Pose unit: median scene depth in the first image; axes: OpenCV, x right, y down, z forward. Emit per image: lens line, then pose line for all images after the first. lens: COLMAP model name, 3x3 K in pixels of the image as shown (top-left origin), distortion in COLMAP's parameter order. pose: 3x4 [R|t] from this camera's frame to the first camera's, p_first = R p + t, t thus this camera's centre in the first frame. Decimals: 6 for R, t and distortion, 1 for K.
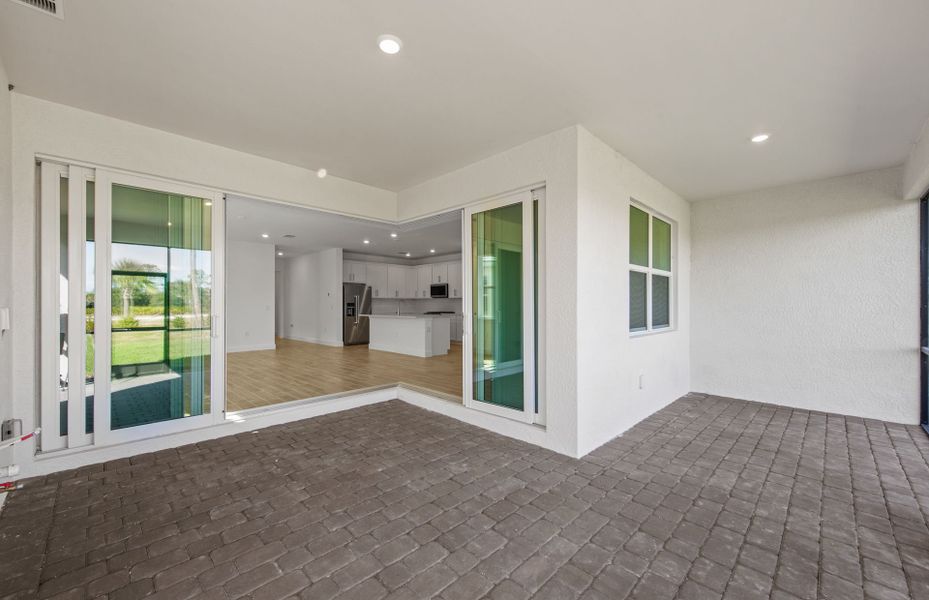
lens RADIAL K [[364.7, 0, 468.2], [0, 364.7, 303.4], [0, 0, 1]] dist [0.002461, -0.000959]
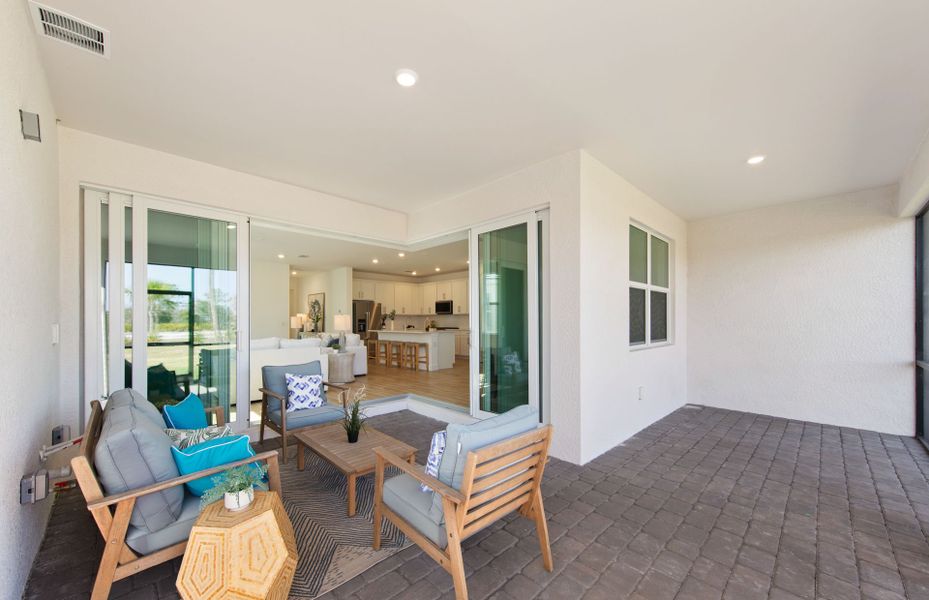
lens RADIAL K [[349.6, 0, 461.5], [0, 349.6, 320.1], [0, 0, 1]] dist [0.001415, 0.000806]
pose [[0.999769, -0.002843, -0.021302, -0.019250], [0.002868, 0.999995, 0.001101, 0.002665], [0.021299, -0.001161, 0.999772, -0.016493]]
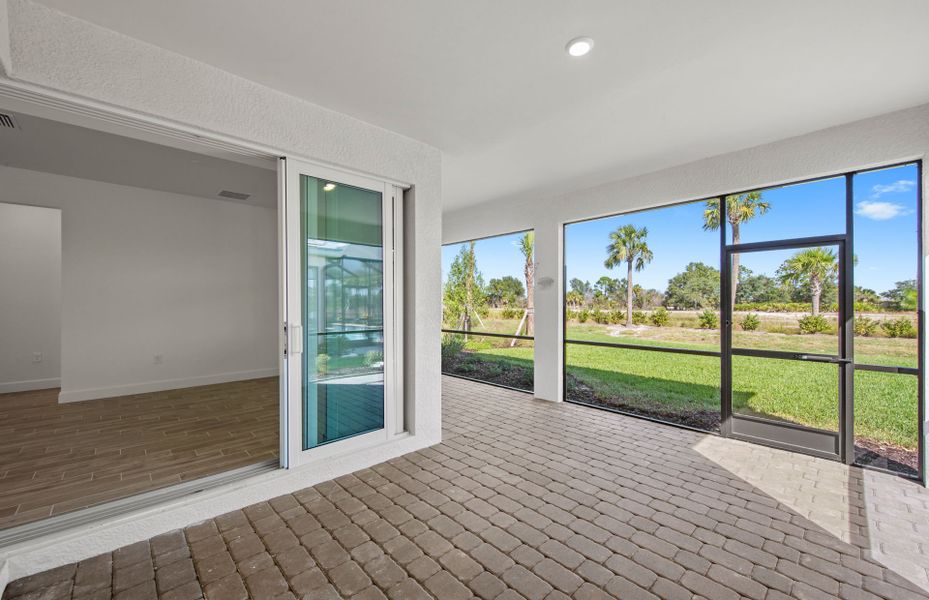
lens RADIAL K [[364.7, 0, 465.0], [0, 364.7, 300.3], [0, 0, 1]] dist [0.002461, -0.000959]
pose [[0.027422, 0.003434, 0.999618, -0.704493], [-0.003516, 0.999988, -0.003339, -0.012931], [-0.999618, -0.003423, 0.027433, 0.743120]]
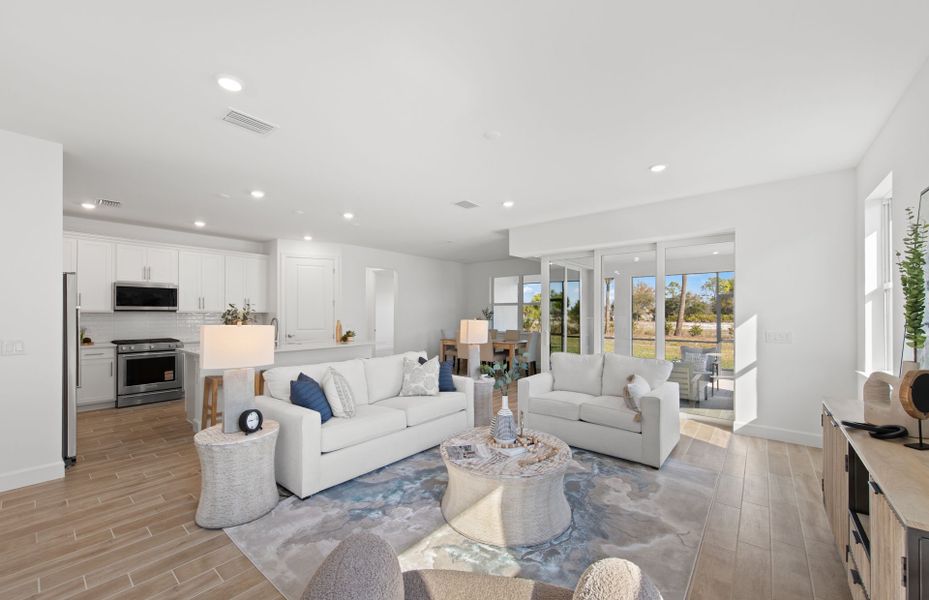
lens RADIAL K [[364.7, 0, 447.6], [0, 364.7, 309.5], [0, 0, 1]] dist [0.002461, -0.000959]
pose [[-0.066200, 0.009150, 0.997764, -1.565508], [-0.004377, 0.999946, -0.009460, -0.038839], [-0.997797, -0.004993, -0.066156, 1.622420]]
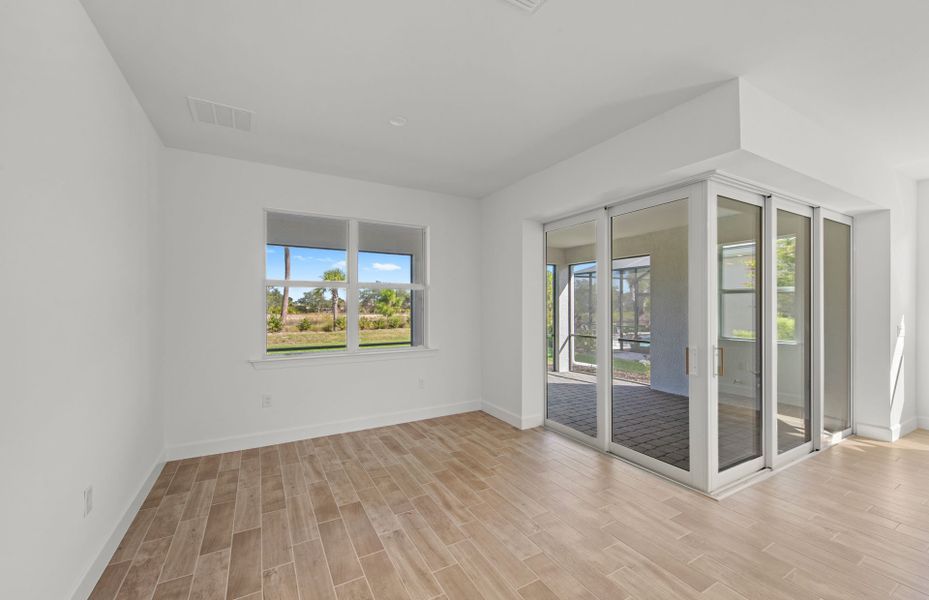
lens RADIAL K [[364.7, 0, 461.0], [0, 364.7, 305.3], [0, 0, 1]] dist [0.002461, -0.000959]
pose [[-0.959328, 0.000397, 0.282293, -0.165979], [-0.000653, 0.999993, -0.003624, -0.041365], [-0.282293, -0.003661, -0.959321, 1.848772]]
